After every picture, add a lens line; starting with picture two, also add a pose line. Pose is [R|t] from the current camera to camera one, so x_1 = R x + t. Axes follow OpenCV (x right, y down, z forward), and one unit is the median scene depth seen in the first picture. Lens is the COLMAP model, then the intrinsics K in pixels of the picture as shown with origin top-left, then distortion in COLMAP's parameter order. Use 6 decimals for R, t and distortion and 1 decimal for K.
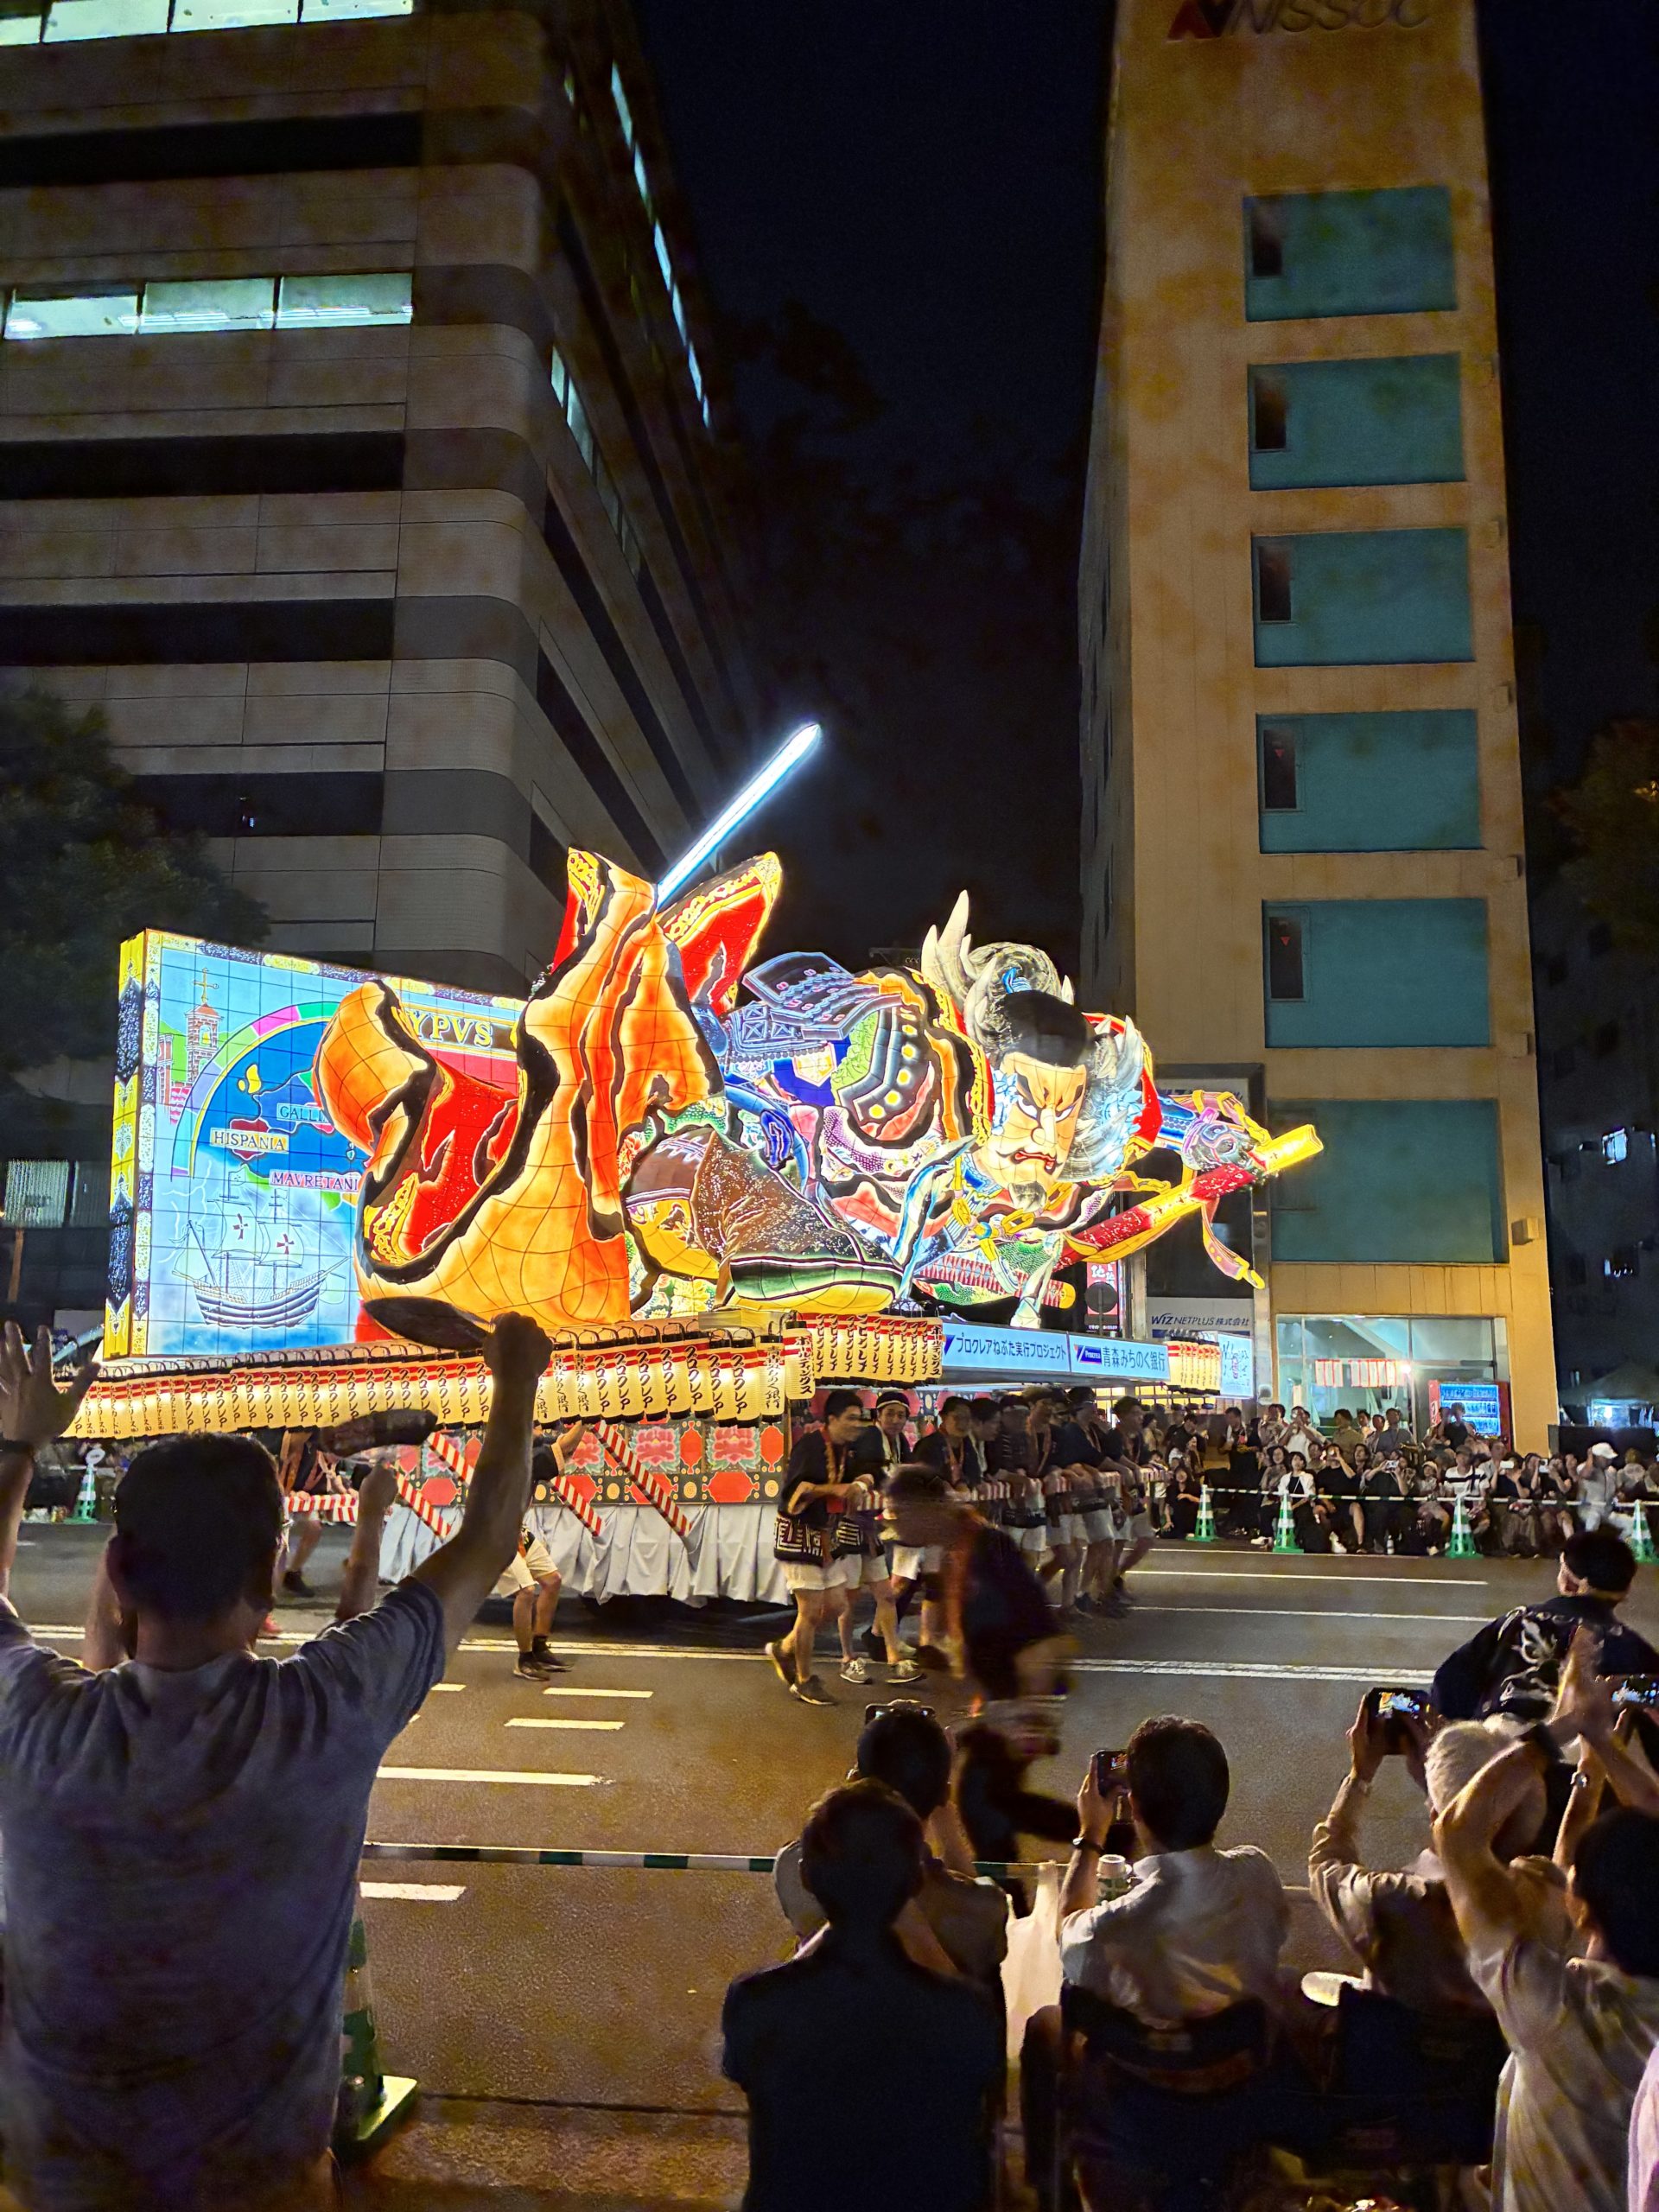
lens RADIAL K [[1688.4, 0, 829.5], [0, 1688.4, 1106.0], [0, 0, 1]] dist [0.022369, -0.002048]
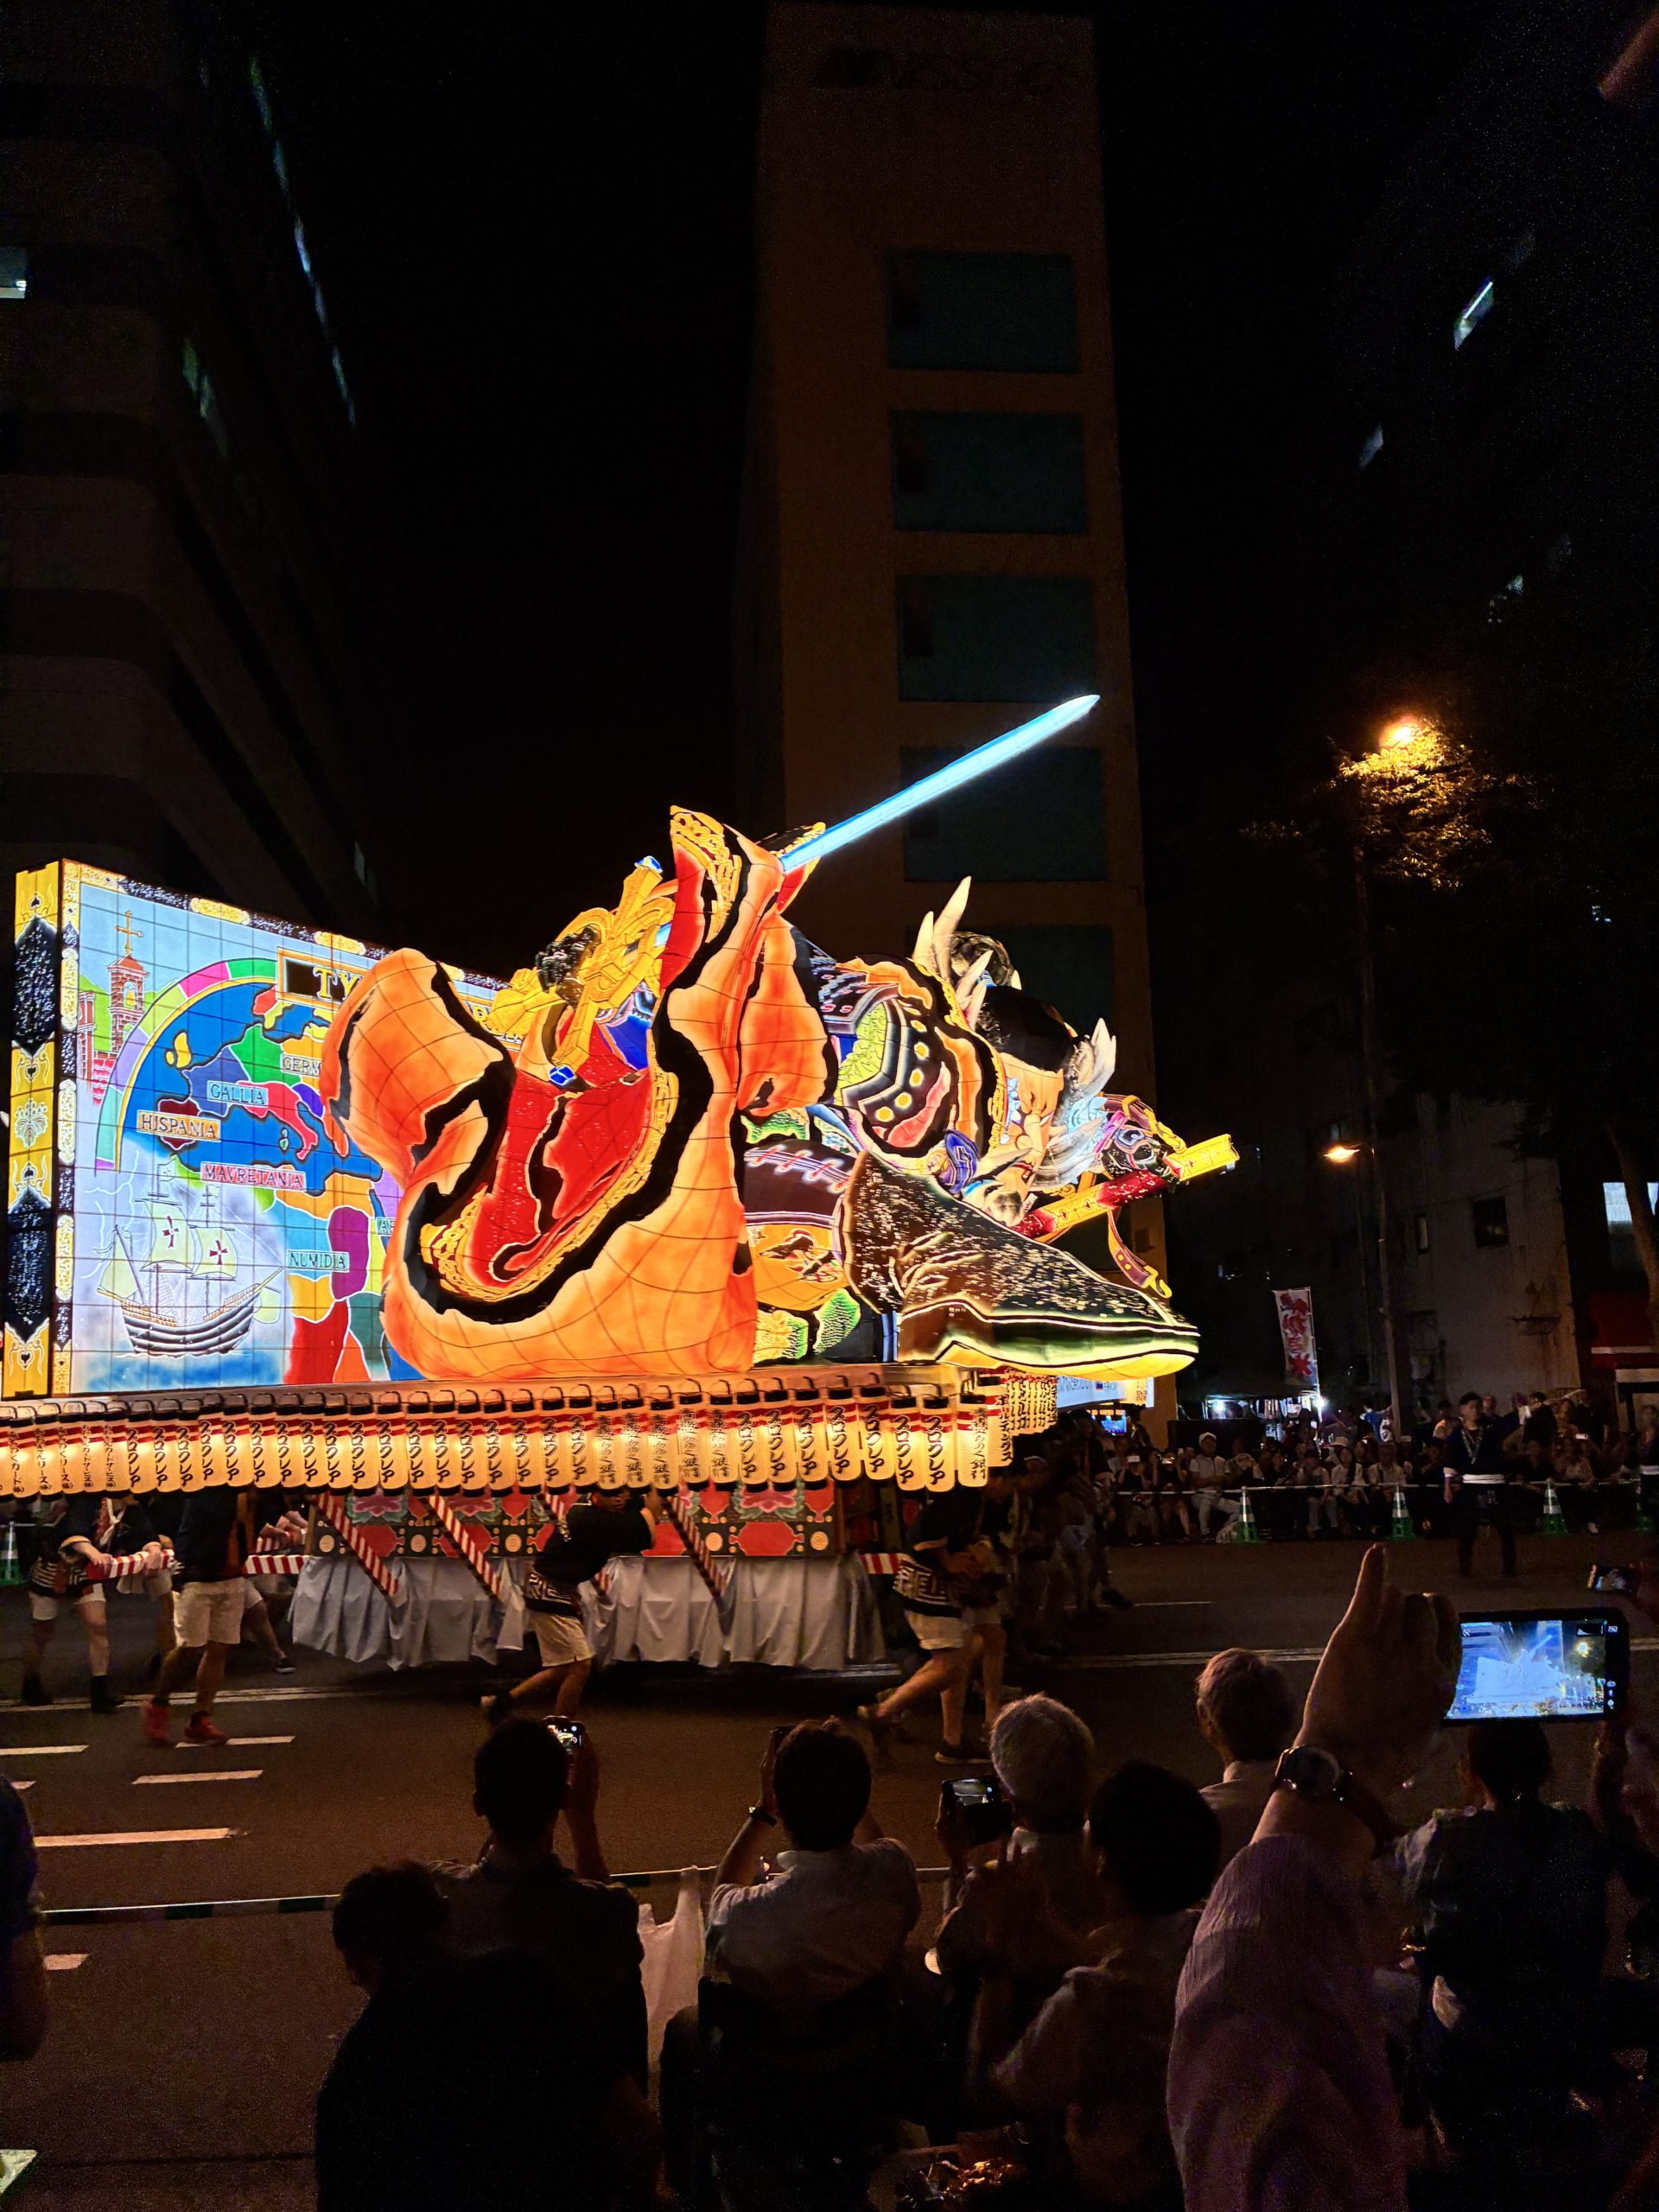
lens RADIAL K [[1688.4, 0, 829.5], [0, 1688.4, 1106.0], [0, 0, 1]] dist [0.022369, -0.002048]
pose [[0.969214, 0.037482, 0.243348, -0.233537], [-0.043689, 0.998842, 0.020155, -0.019127], [-0.242311, -0.030166, 0.969729, 0.128188]]
